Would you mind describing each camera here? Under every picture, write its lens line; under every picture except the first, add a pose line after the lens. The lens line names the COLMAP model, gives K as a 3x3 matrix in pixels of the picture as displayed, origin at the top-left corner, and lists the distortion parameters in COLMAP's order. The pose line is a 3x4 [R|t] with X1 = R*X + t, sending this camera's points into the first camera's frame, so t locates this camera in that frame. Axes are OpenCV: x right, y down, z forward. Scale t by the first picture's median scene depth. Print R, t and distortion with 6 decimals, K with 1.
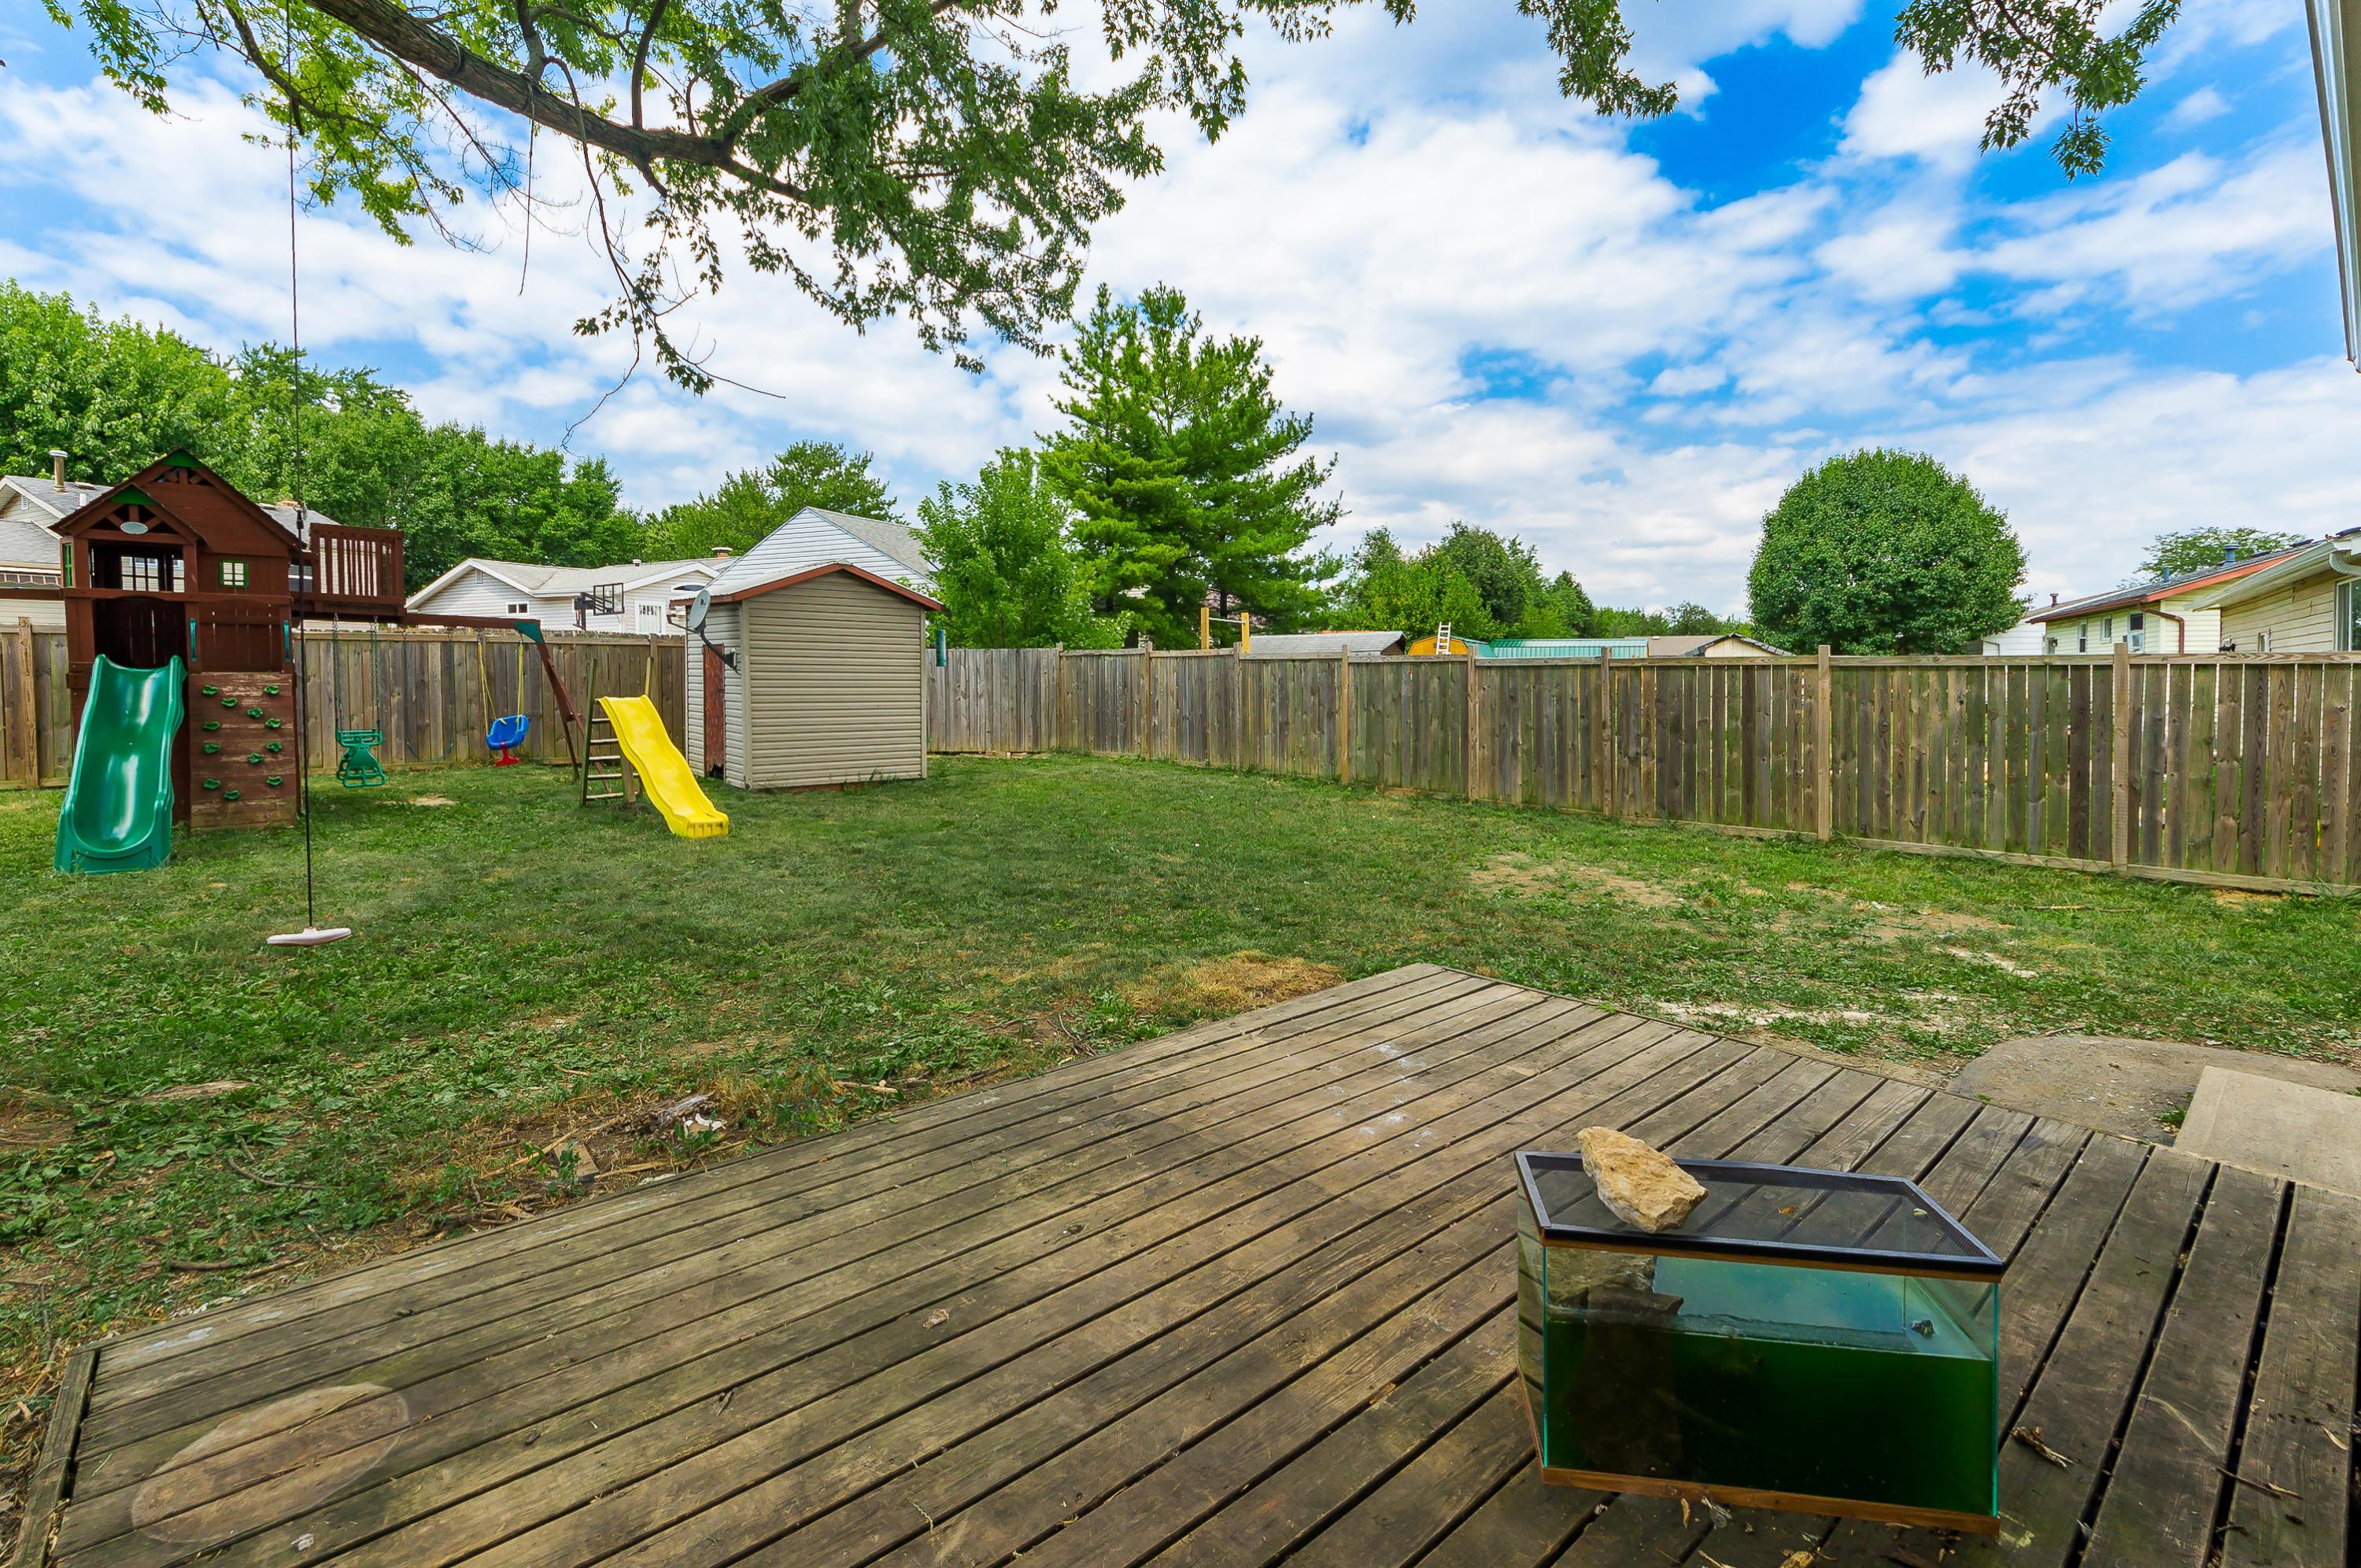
lens RADIAL K [[1022.7, 0, 1220.7], [0, 1022.7, 711.8], [0, 0, 1]] dist [-0.004007, -0.000533]
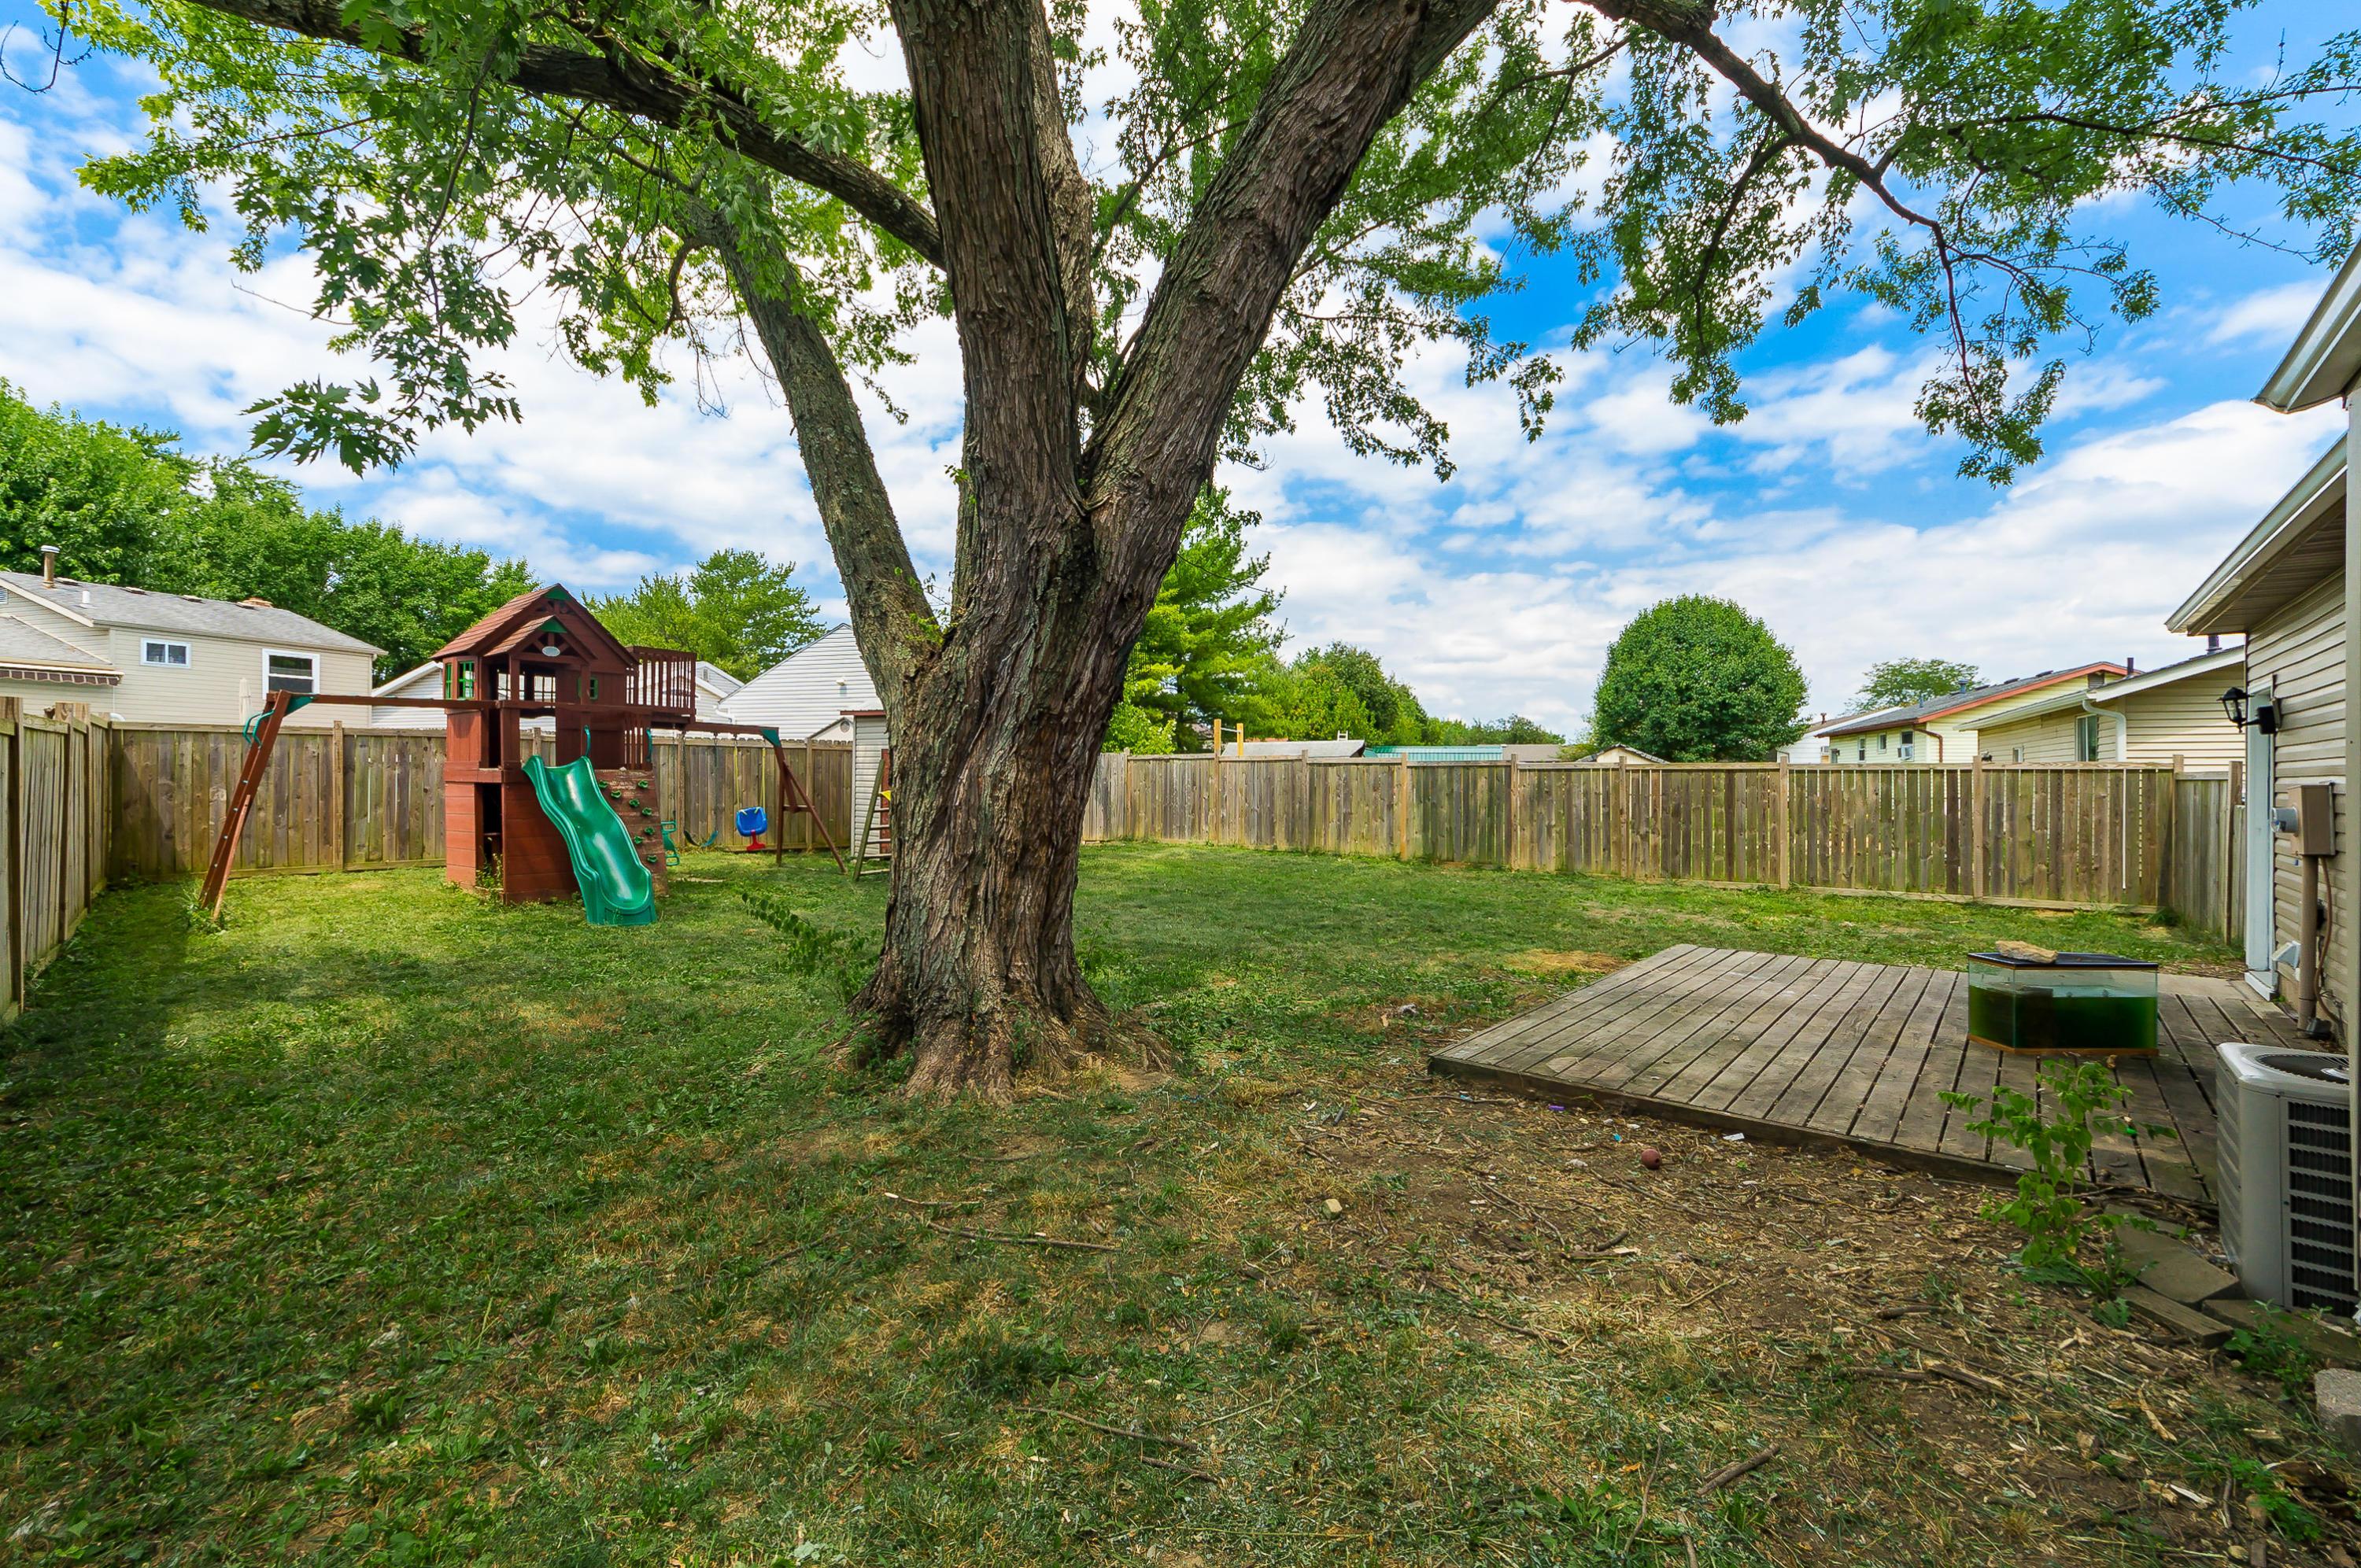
lens RADIAL K [[1022.7, 0, 1165.9], [0, 1022.7, 779.9], [0, 0, 1]] dist [-0.004007, -0.000533]
pose [[0.987528, 0.002288, 0.157425, -0.187137], [0.003156, 0.999406, -0.034323, 0.006282], [-0.157410, 0.034392, 0.986934, -0.111367]]
